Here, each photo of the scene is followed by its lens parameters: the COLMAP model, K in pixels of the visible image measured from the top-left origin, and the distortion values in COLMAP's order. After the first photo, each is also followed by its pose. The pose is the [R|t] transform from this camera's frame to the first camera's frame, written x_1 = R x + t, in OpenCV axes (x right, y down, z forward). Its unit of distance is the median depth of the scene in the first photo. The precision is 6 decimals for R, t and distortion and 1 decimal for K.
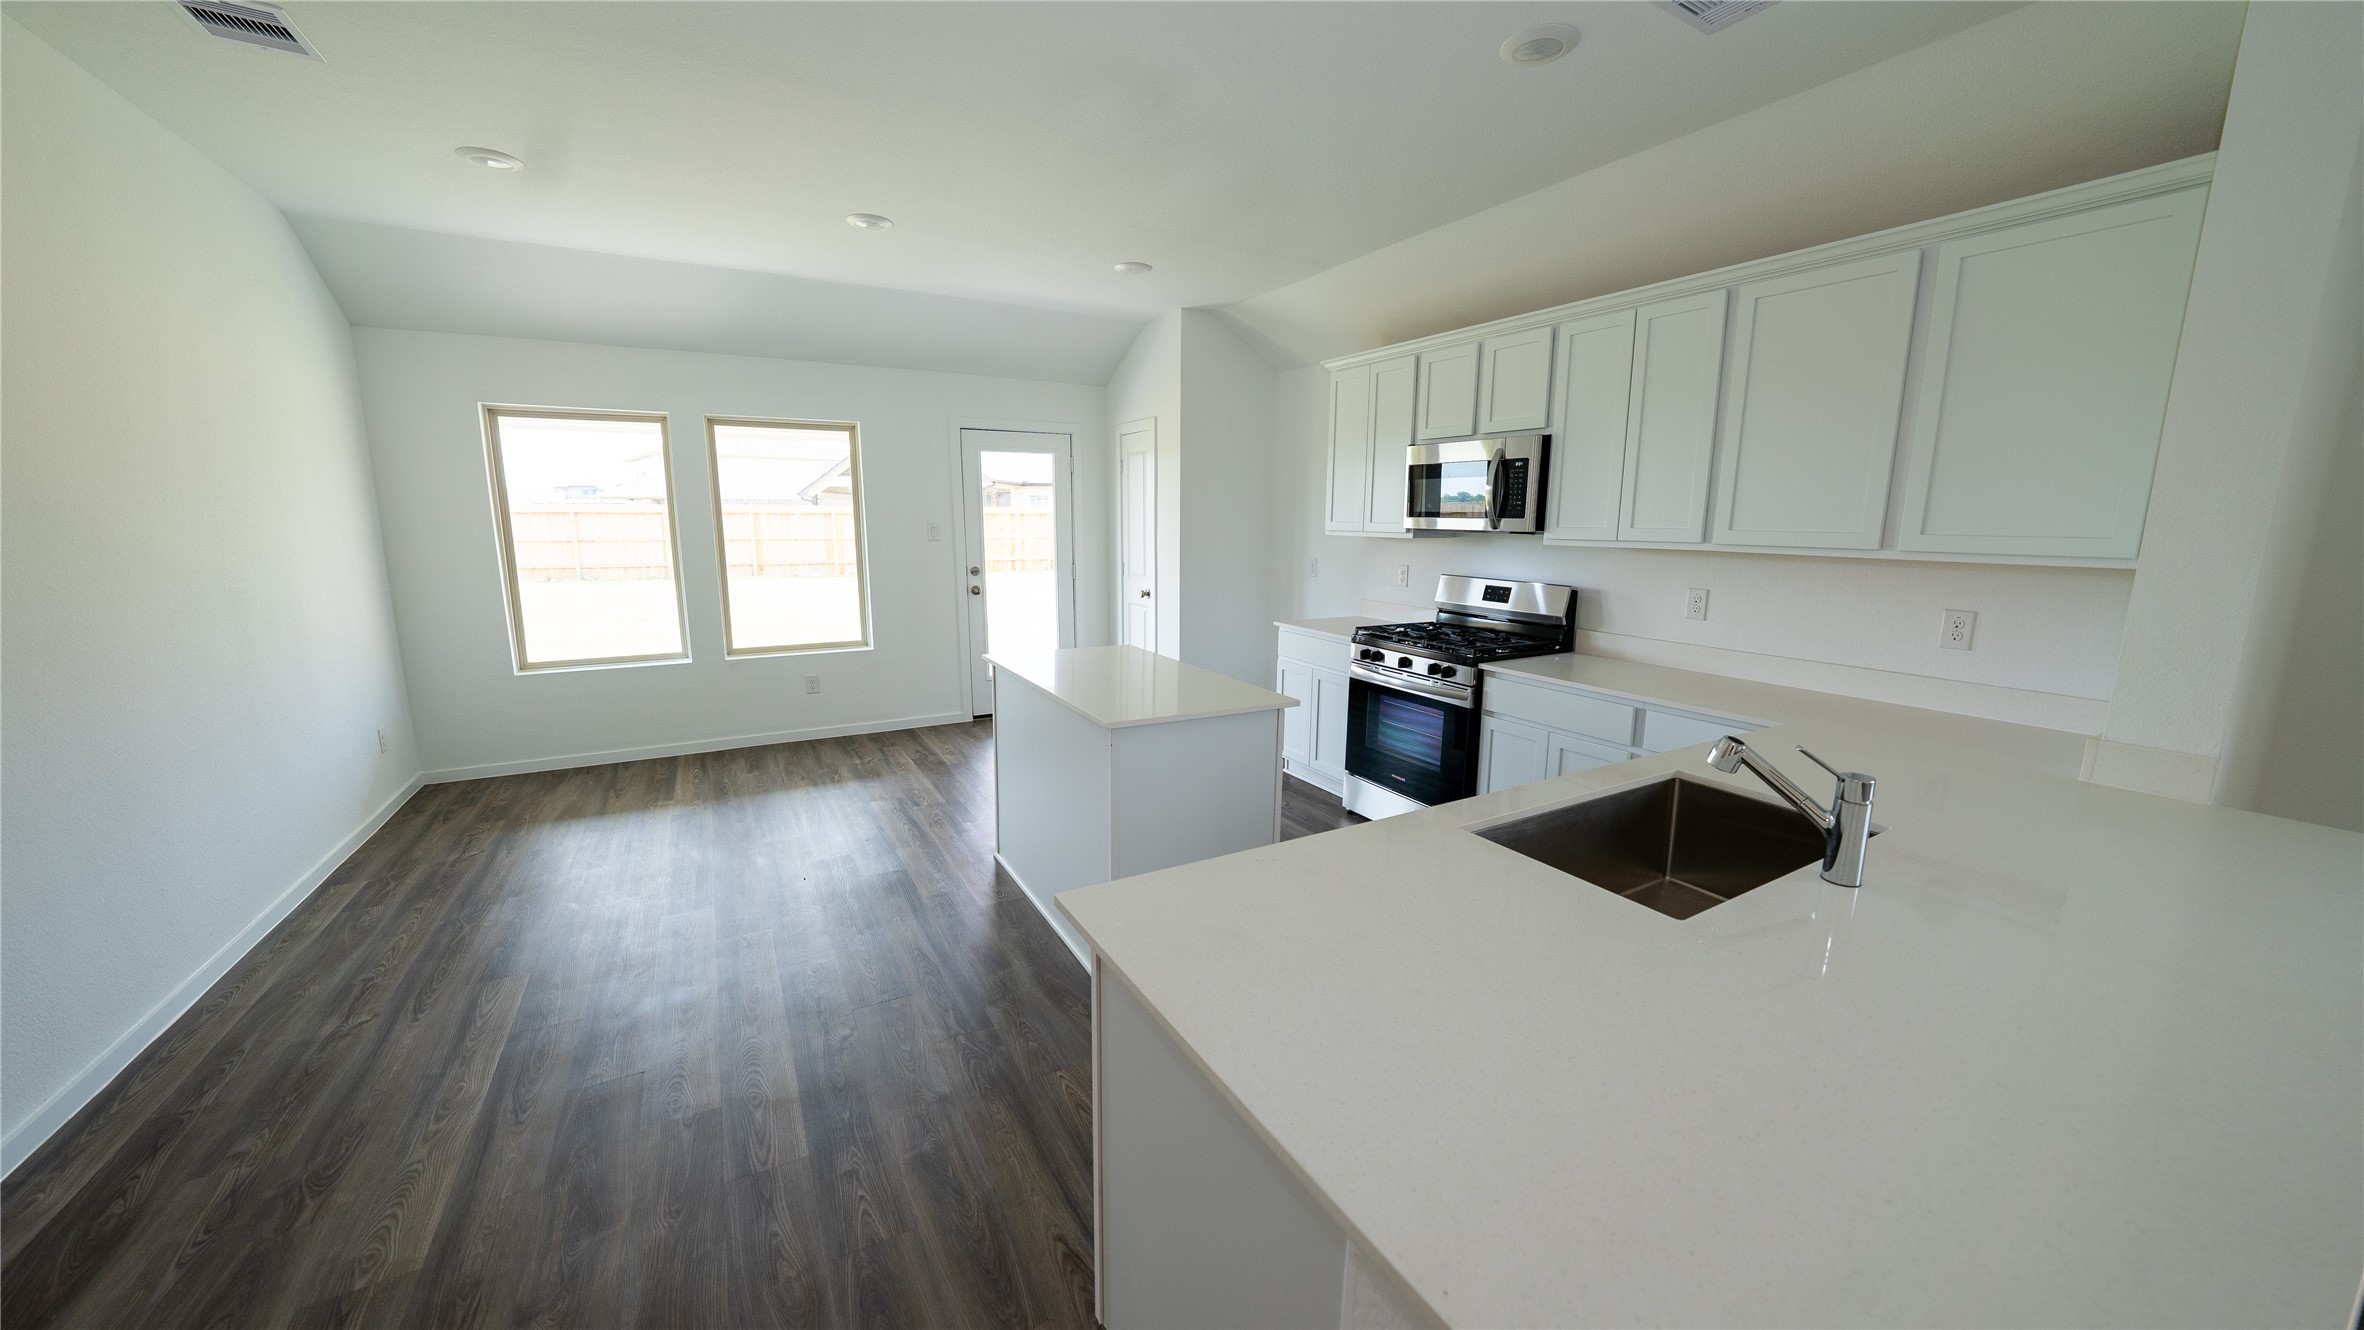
lens RADIAL K [[821.0, 0, 1185.9], [0, 821.0, 659.7], [0, 0, 1]] dist [-0.029637, 0.006408]
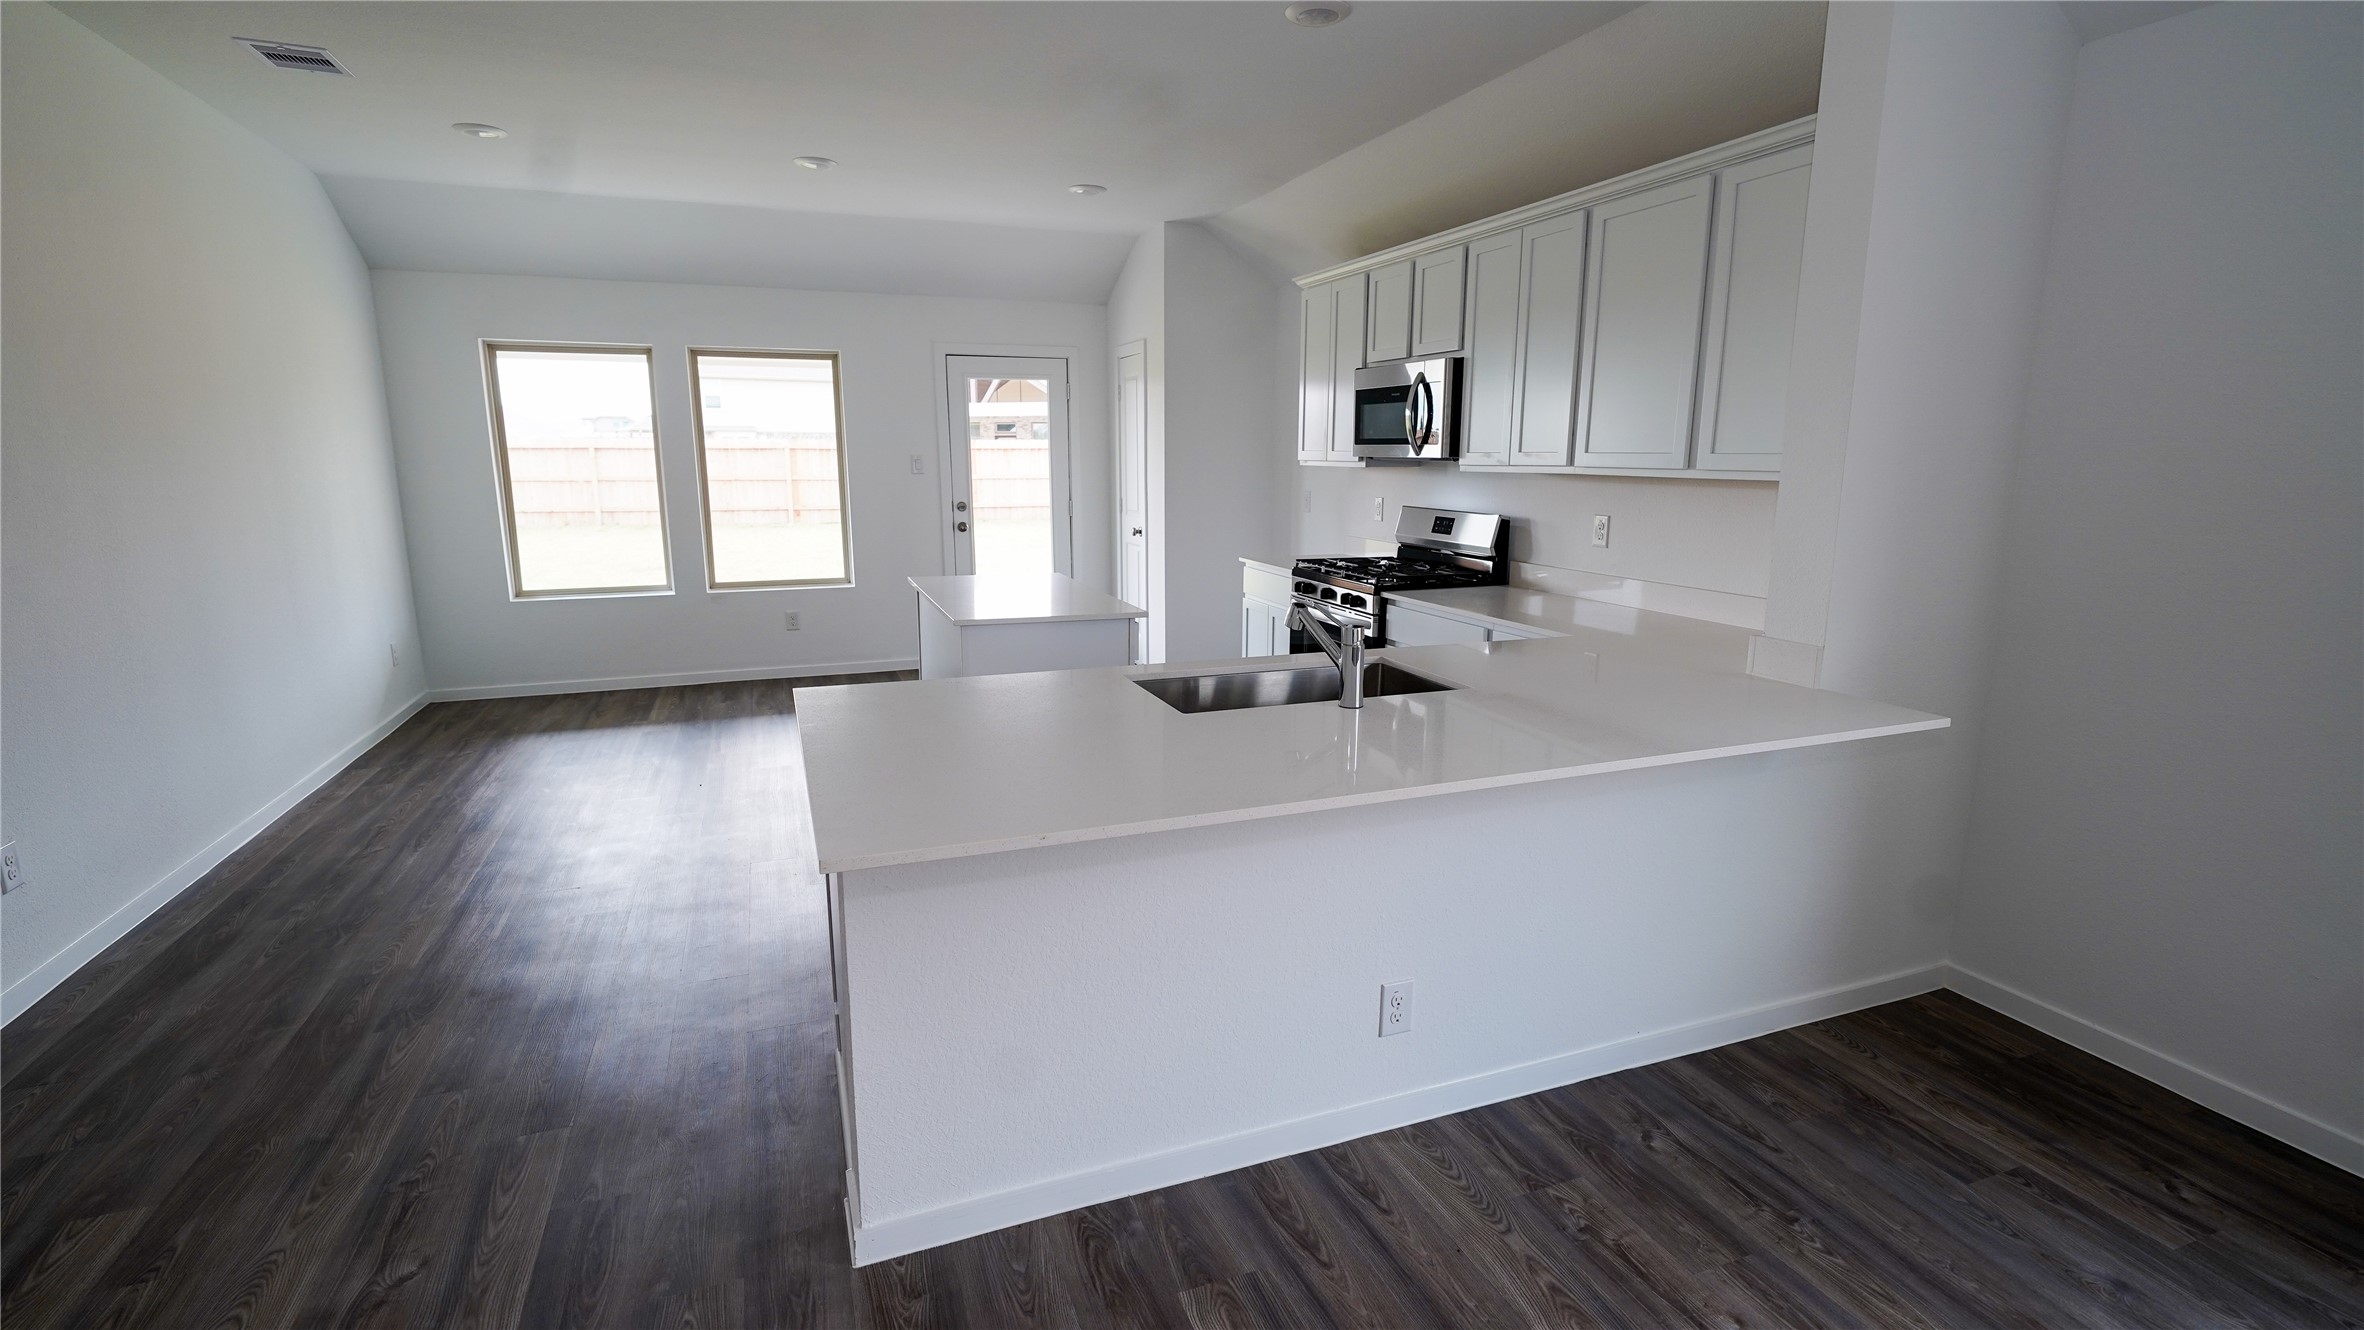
lens RADIAL K [[1074.6, 0, 1183.4], [0, 1074.6, 658.7], [0, 0, 1]] dist [-0.000824, 0.000042]
pose [[0.988197, 0.023838, -0.151323, 0.291965], [-0.021311, 0.999605, 0.018299, 0.060971], [0.151699, -0.014858, 0.988315, -0.293918]]
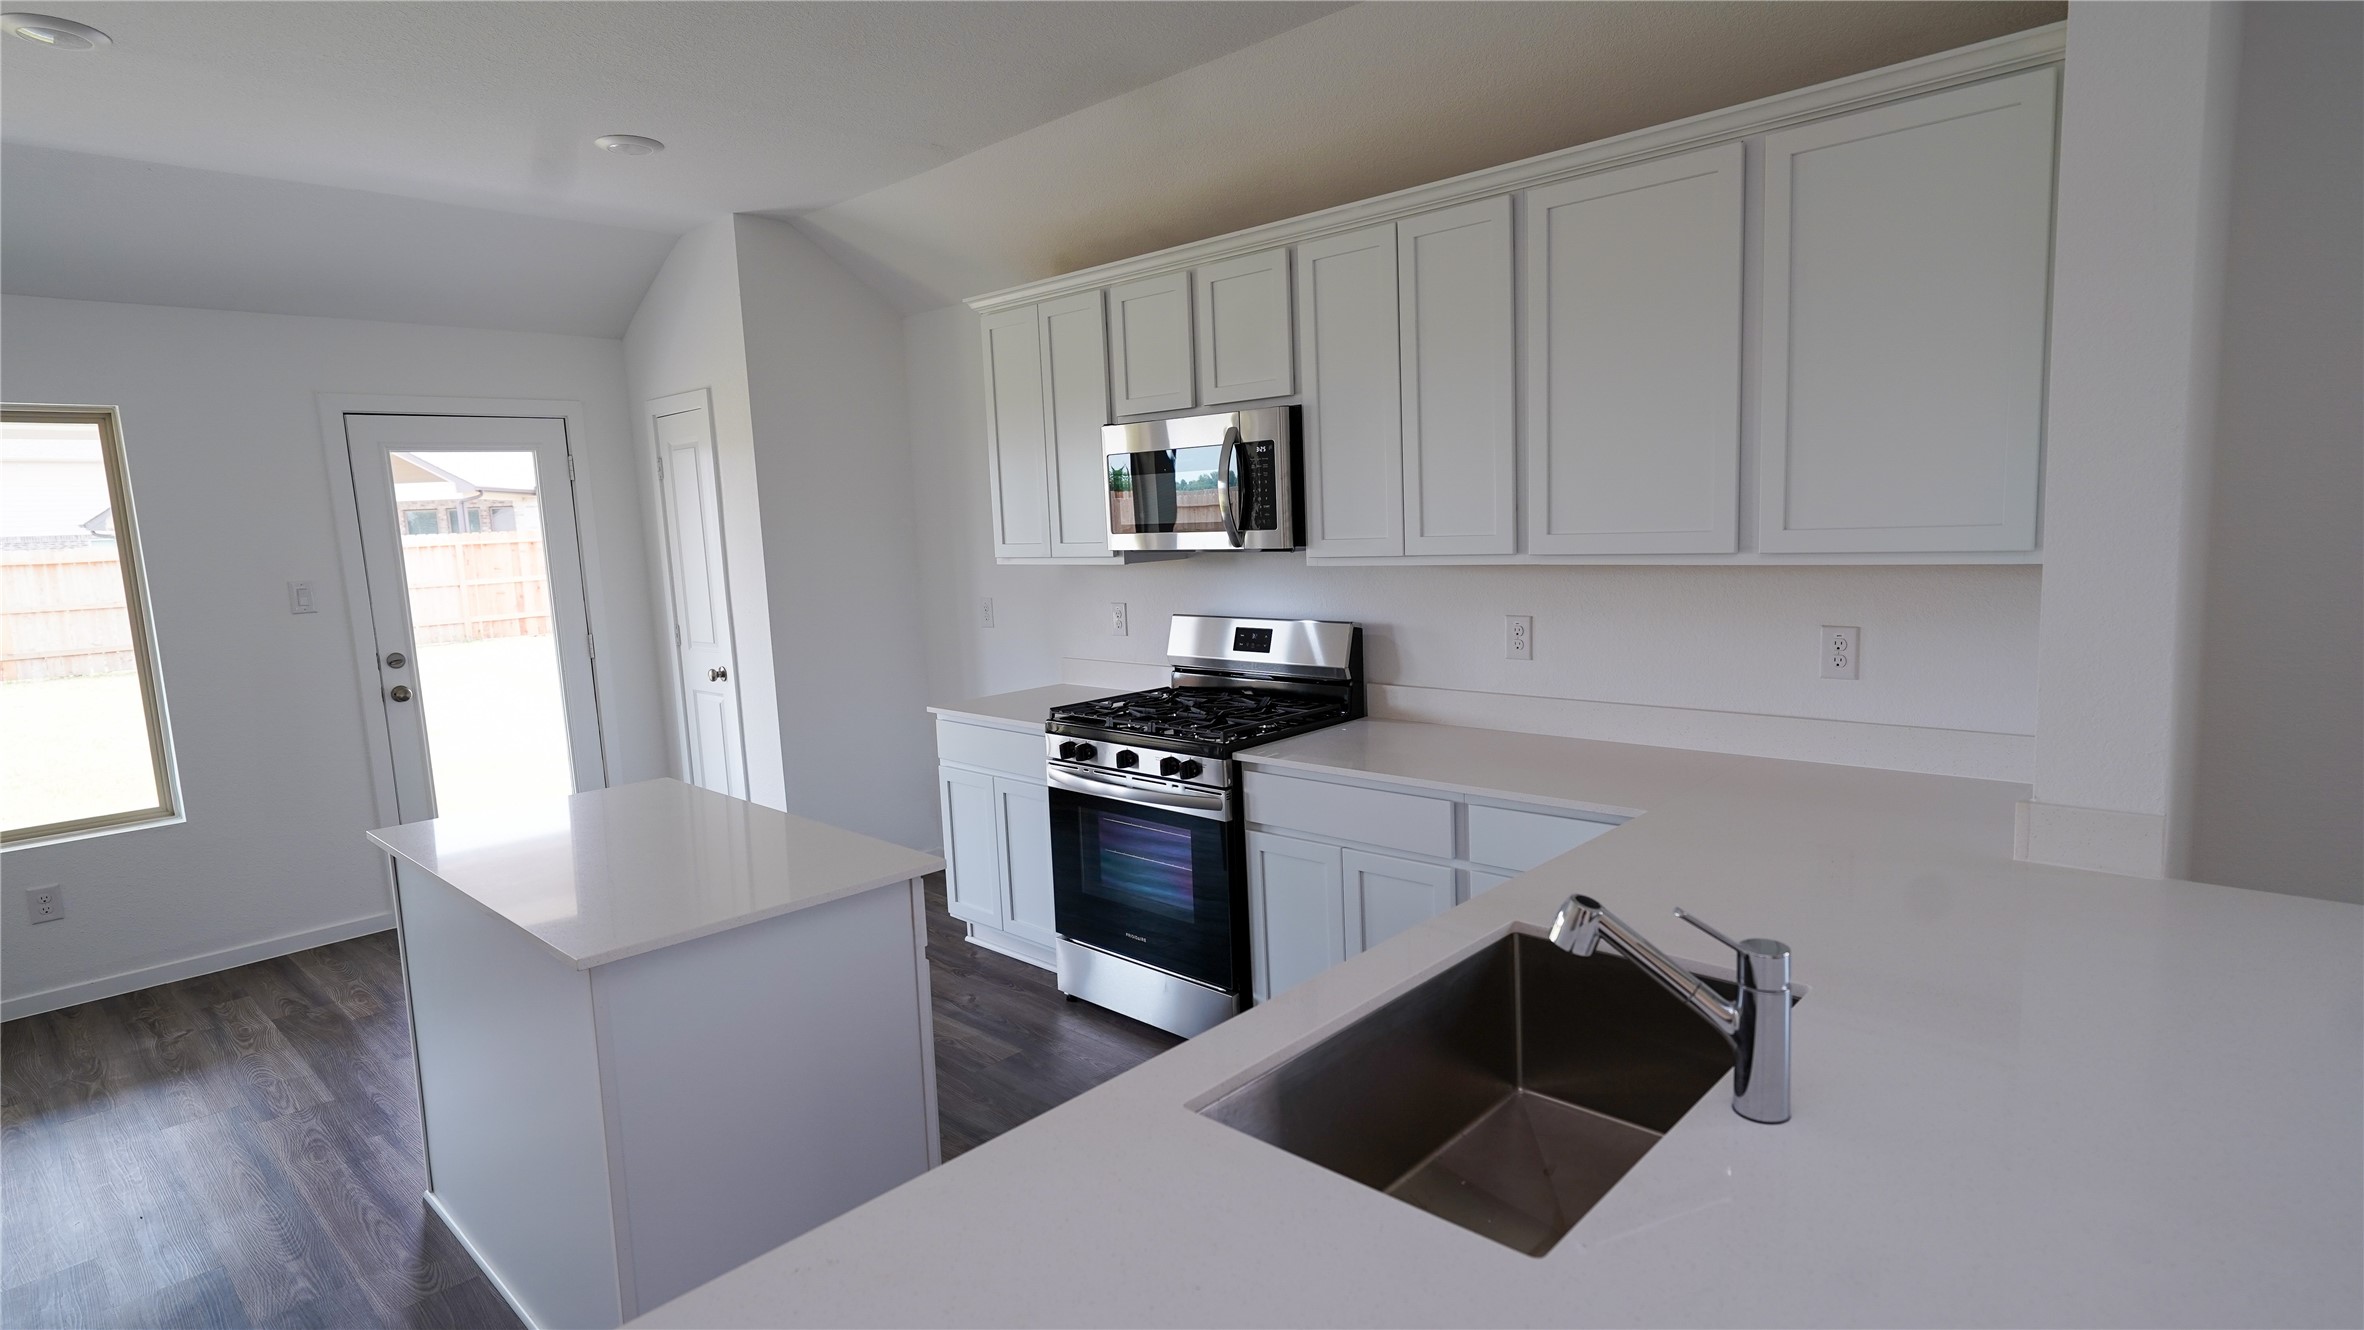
lens RADIAL K [[1202.5, 0, 1185.5], [0, 1202.5, 665.6], [0, 0, 1]] dist [0.005617, 0.002497]
pose [[0.956809, -0.085375, 0.277898, 0.053920], [0.099426, 0.994363, -0.036840, -0.030201], [-0.273186, 0.062879, 0.959904, 0.070954]]
